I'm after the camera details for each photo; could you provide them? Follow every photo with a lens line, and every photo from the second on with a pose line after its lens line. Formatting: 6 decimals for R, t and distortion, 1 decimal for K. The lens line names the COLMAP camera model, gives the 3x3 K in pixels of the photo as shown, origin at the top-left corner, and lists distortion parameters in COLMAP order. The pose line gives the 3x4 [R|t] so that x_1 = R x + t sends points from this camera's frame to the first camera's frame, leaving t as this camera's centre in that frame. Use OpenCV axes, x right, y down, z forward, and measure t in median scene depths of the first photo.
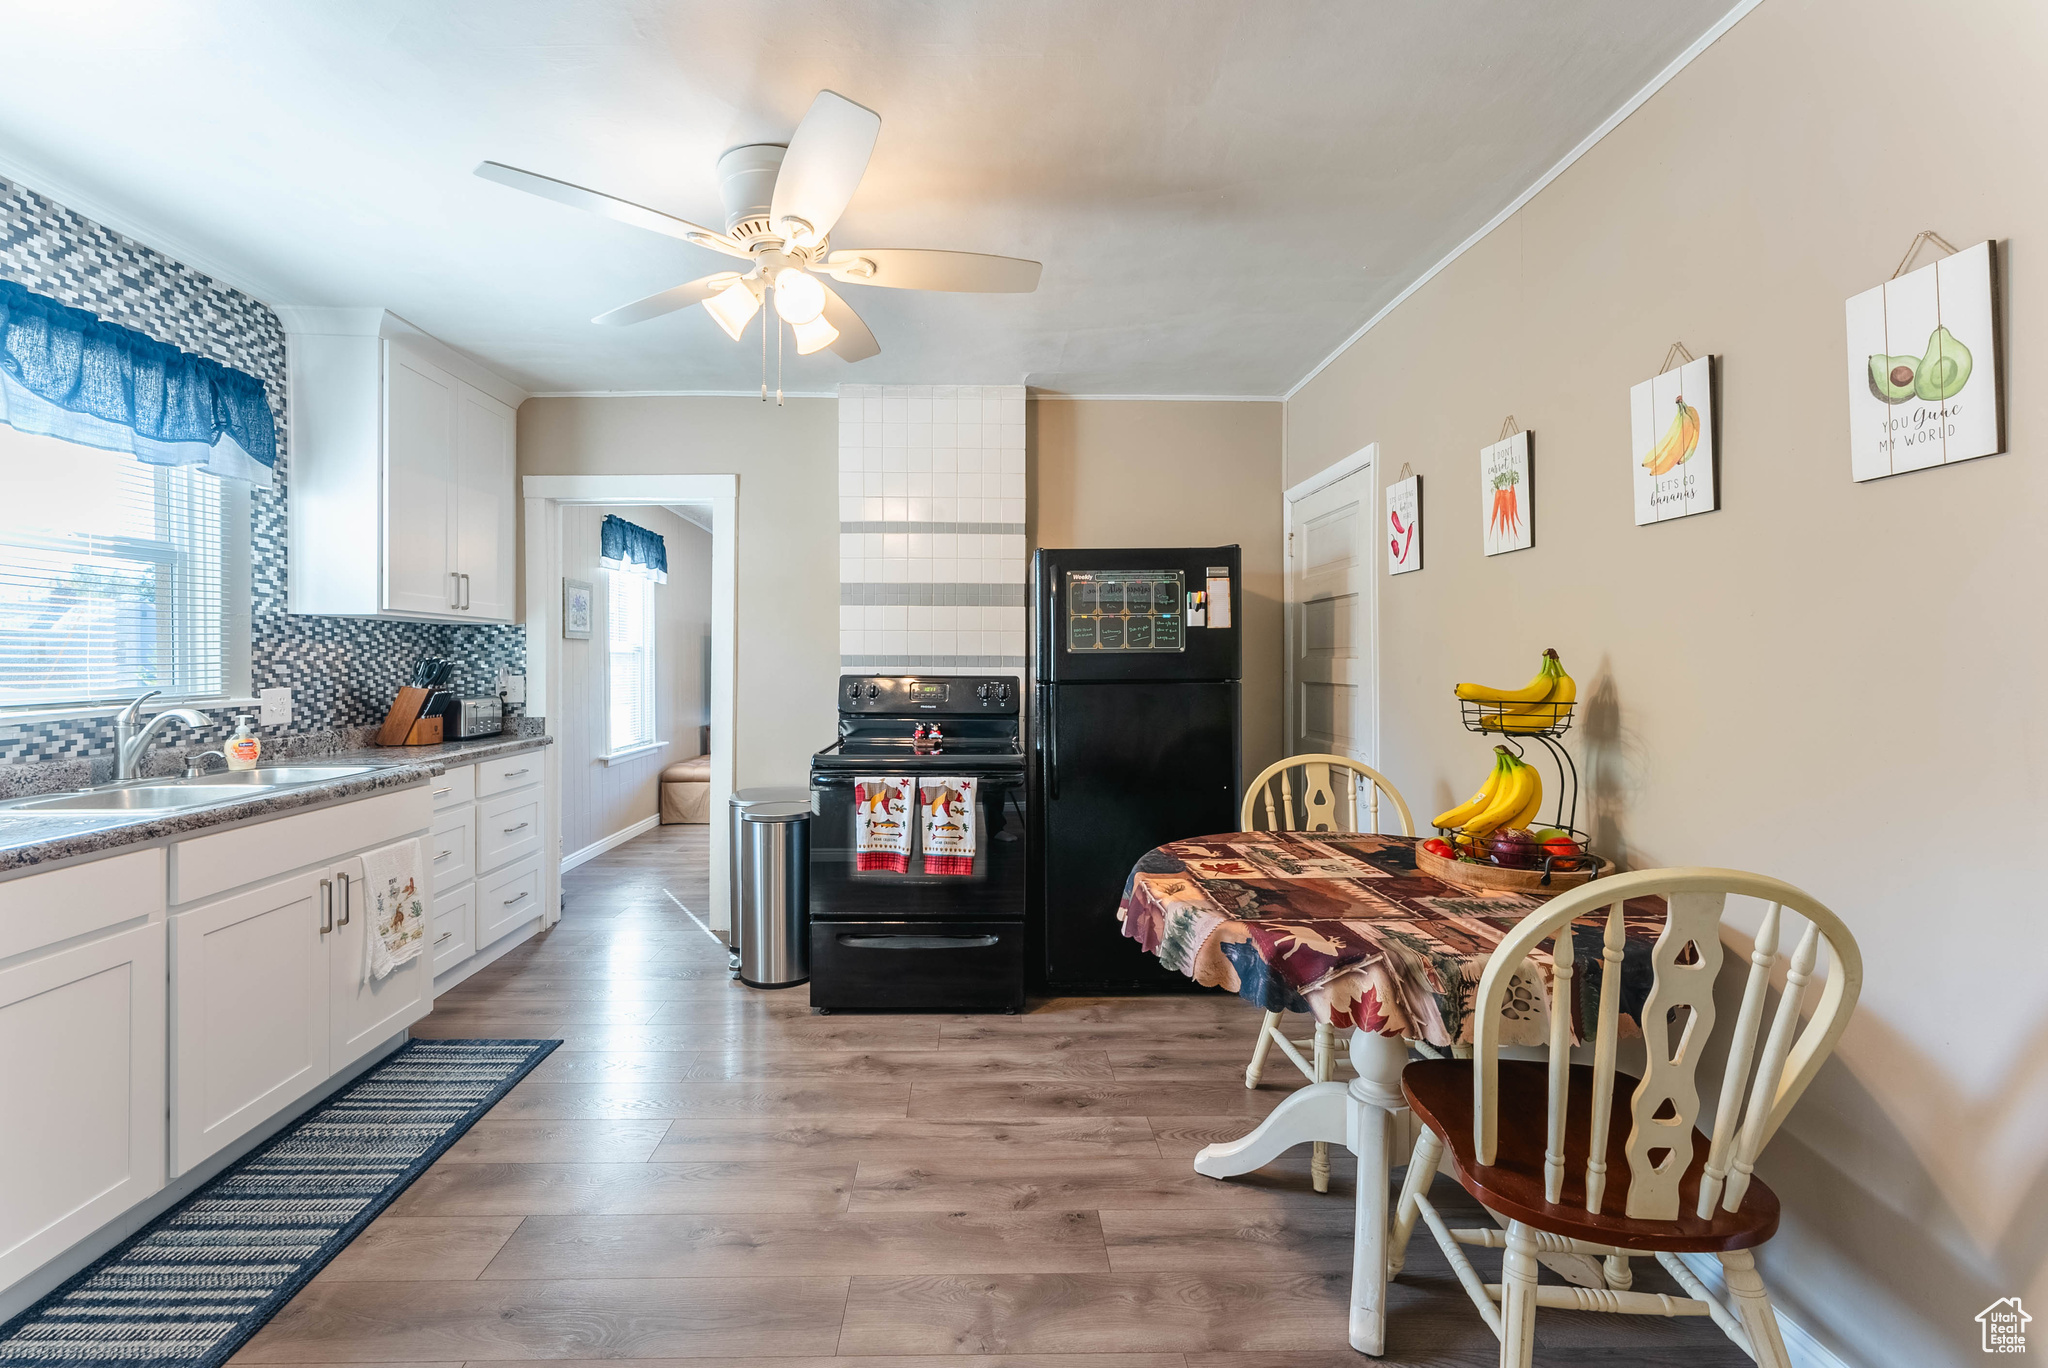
lens RADIAL K [[837.9, 0, 984.7], [0, 837.9, 659.9], [0, 0, 1]] dist [0.001027, -0.000181]
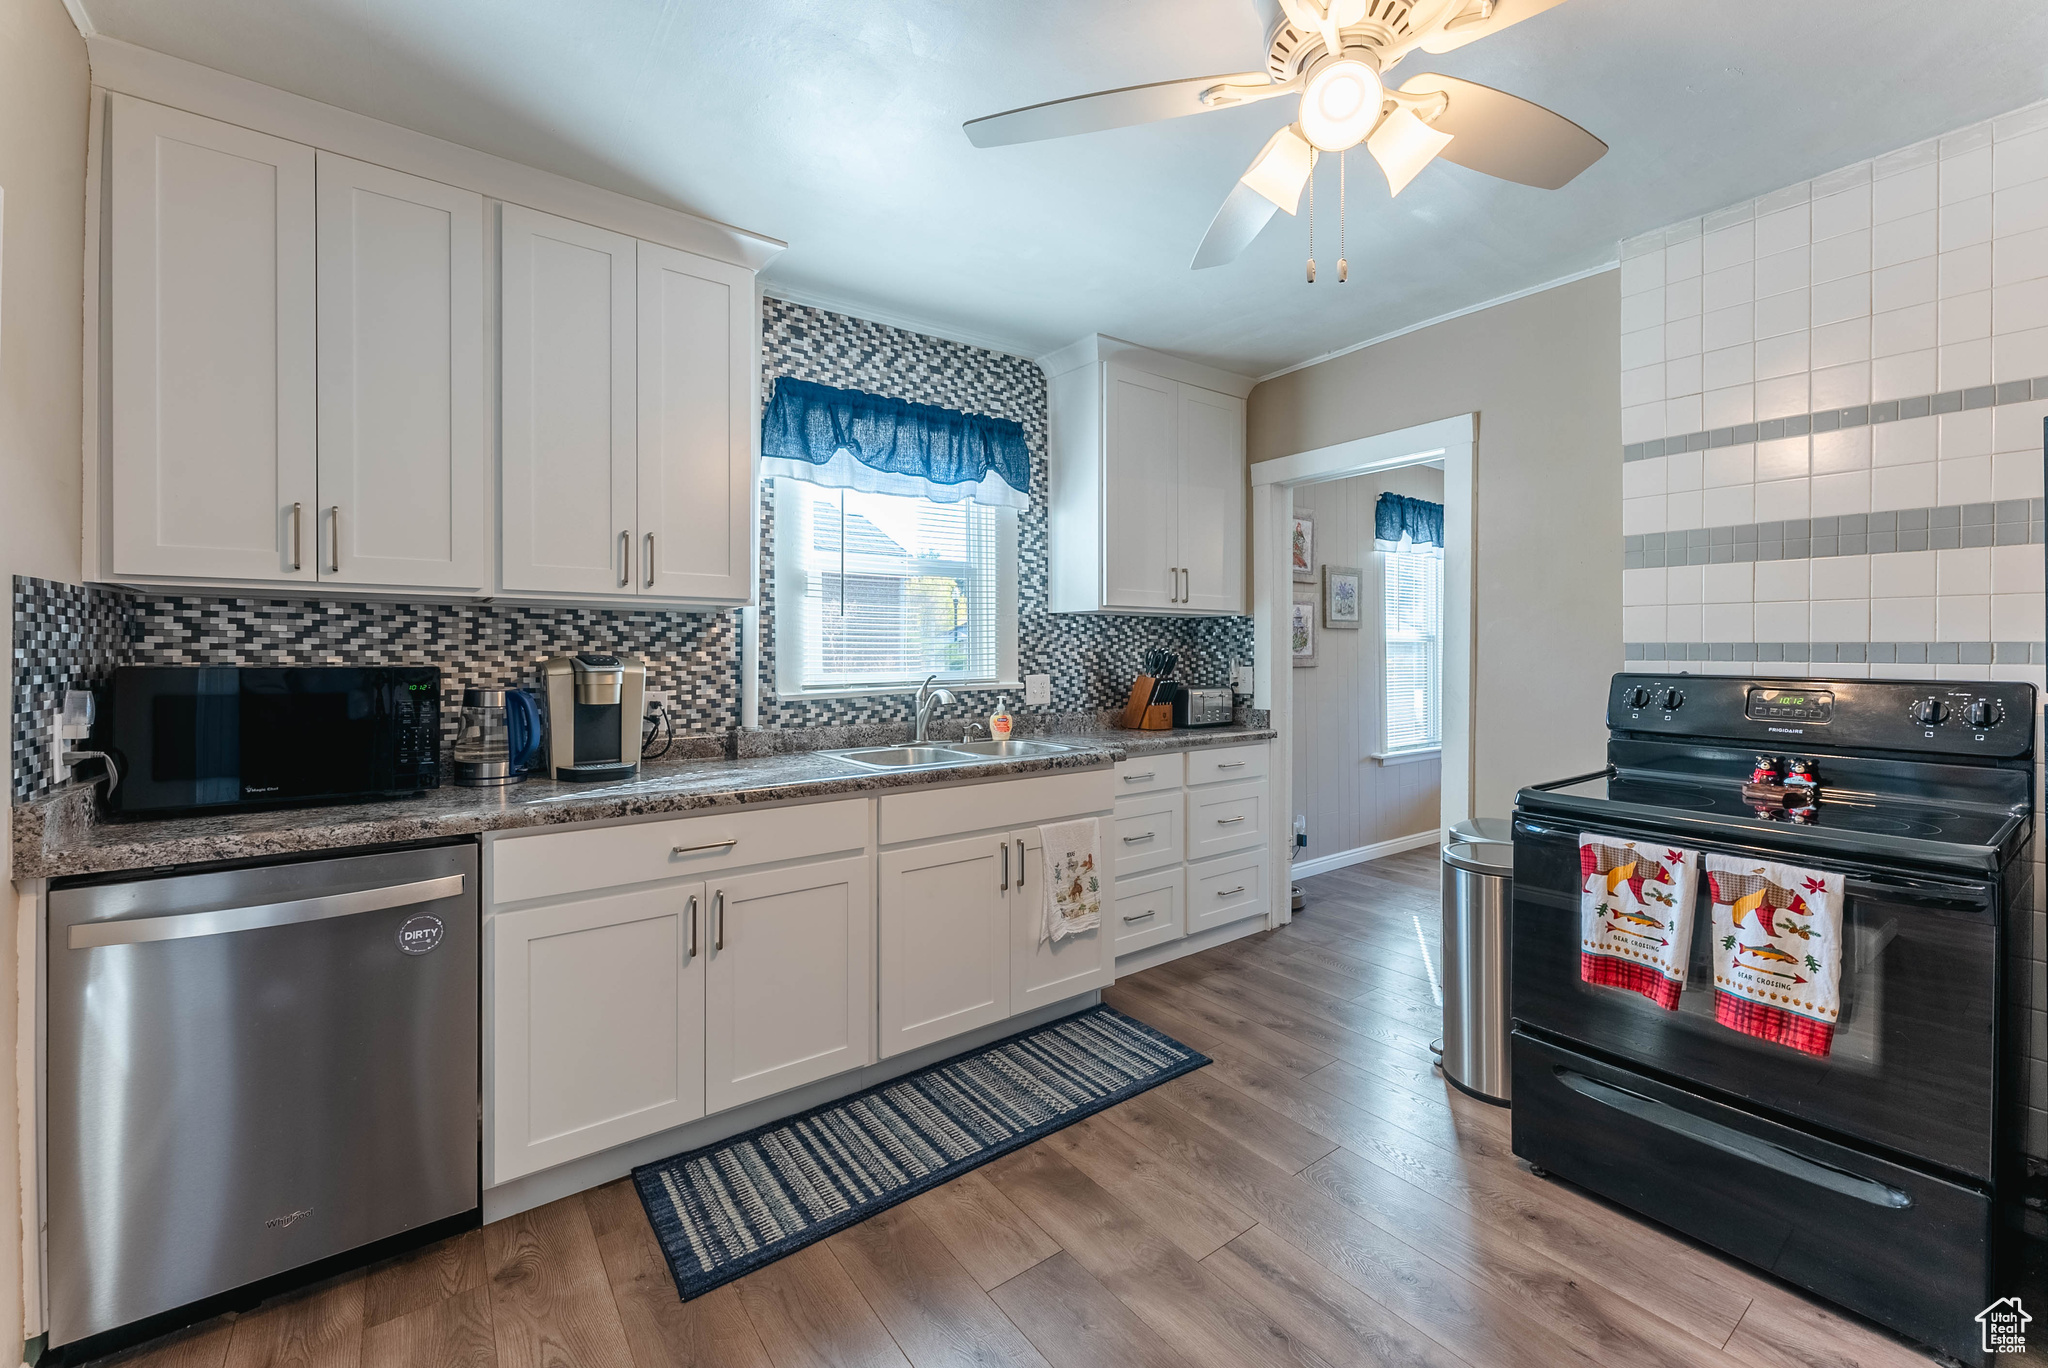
lens RADIAL K [[826.1, 0, 1021.1], [0, 826.1, 653.9], [0, 0, 1]] dist [0.000940, -0.000099]
pose [[0.581520, 0.002073, -0.813529, 0.113054], [0.001823, 0.999991, 0.003852, -0.000828], [0.813530, -0.003723, 0.581511, 0.284232]]
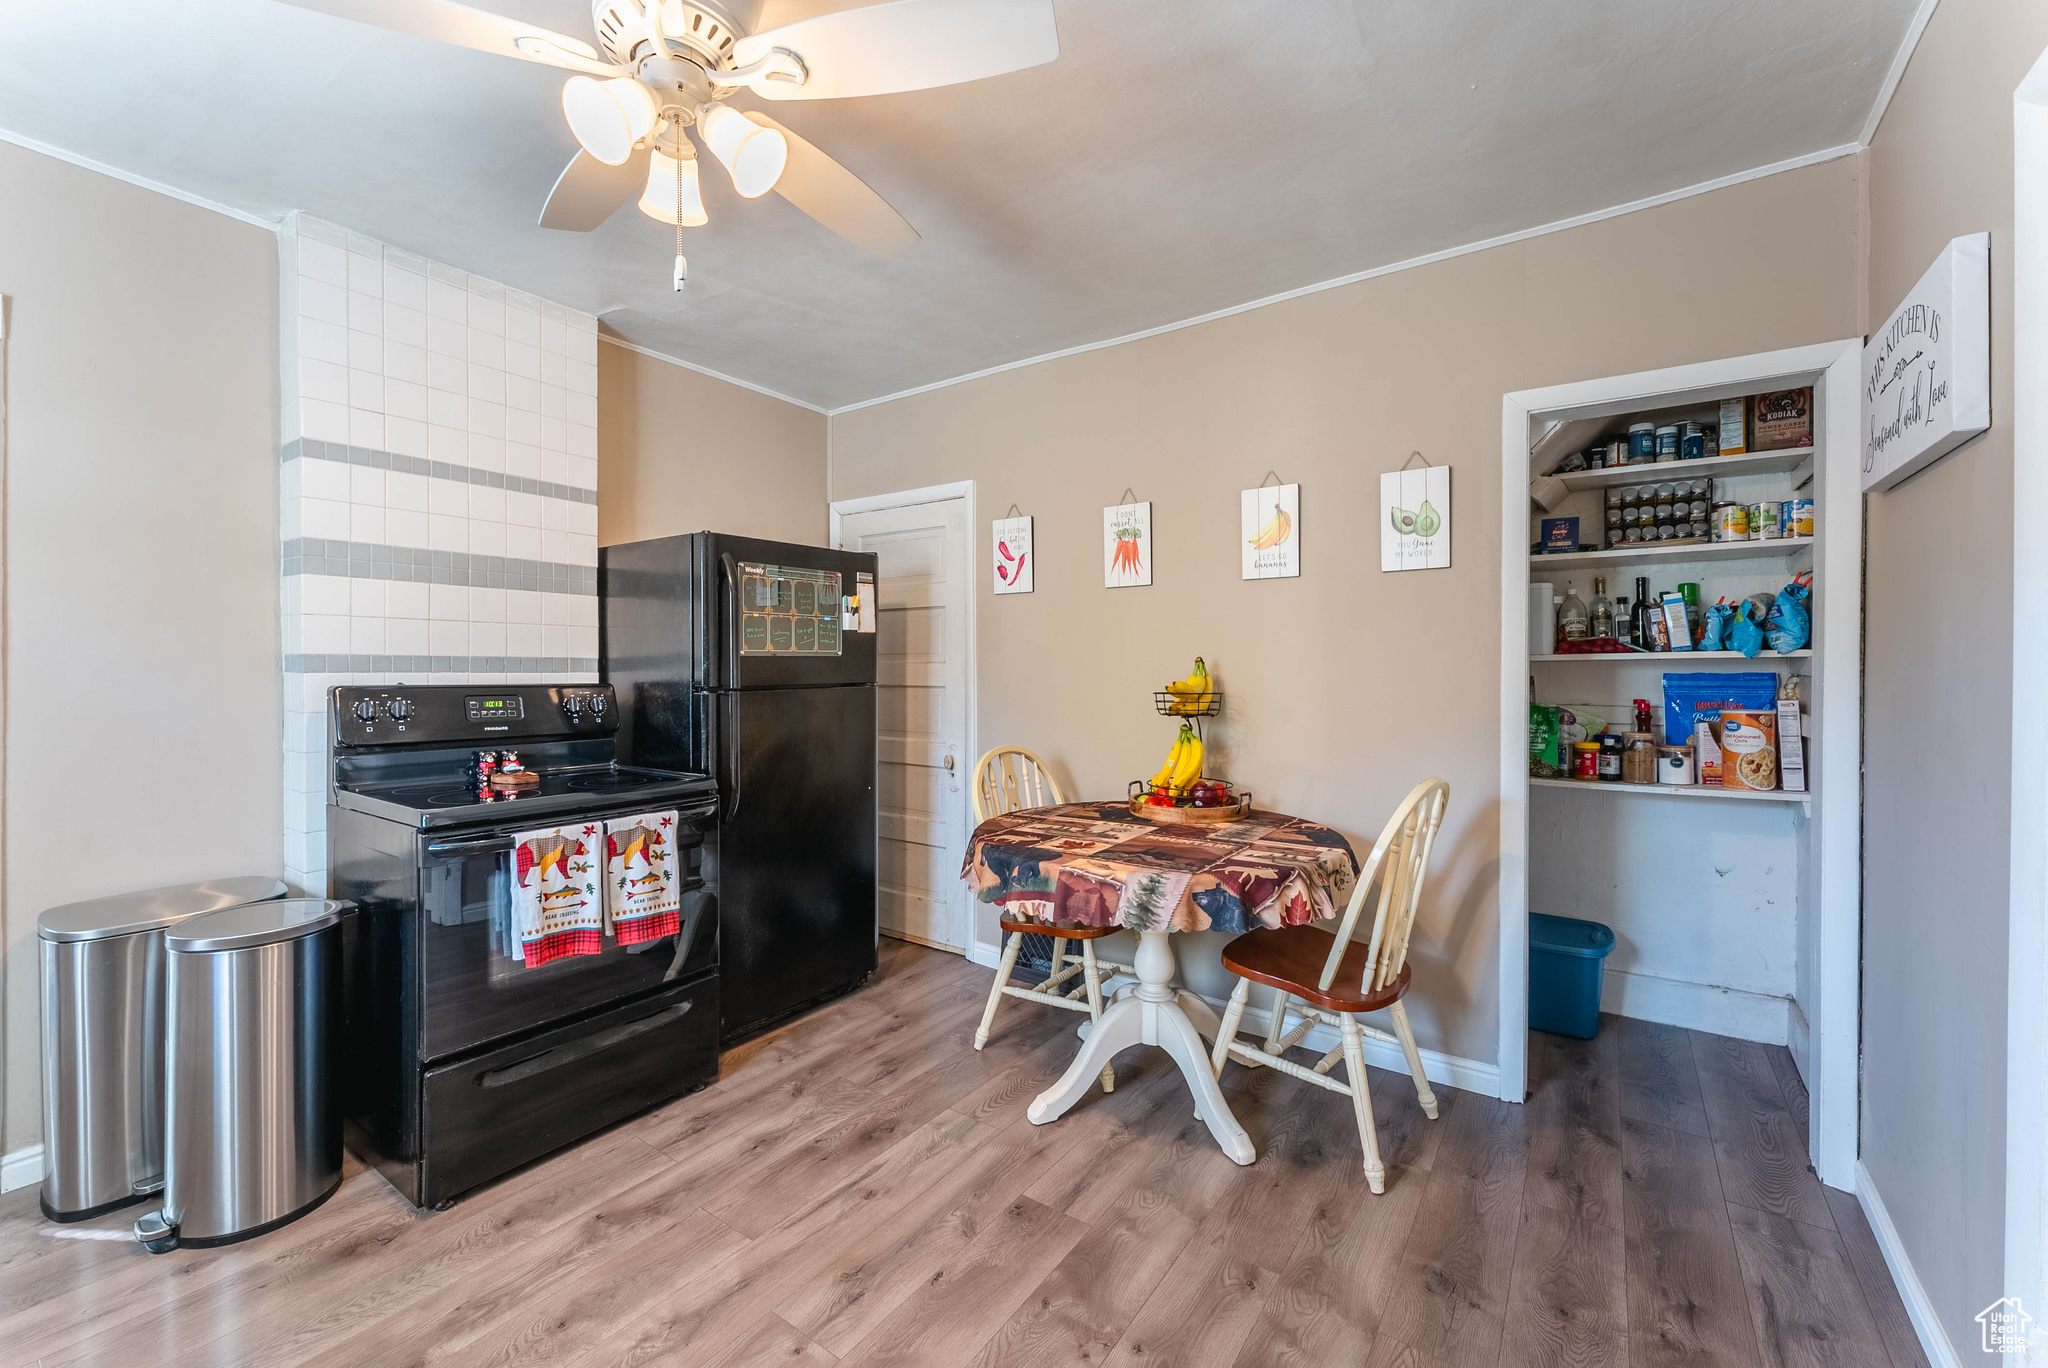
lens RADIAL K [[831.9, 0, 1025.8], [0, 831.9, 674.2], [0, 0, 1]] dist [-0.000545, -0.000187]
pose [[0.578661, -0.006722, 0.815540, -0.469631], [-0.002148, 0.999950, 0.009766, 0.002347], [-0.815565, -0.007403, 0.578618, 0.273739]]
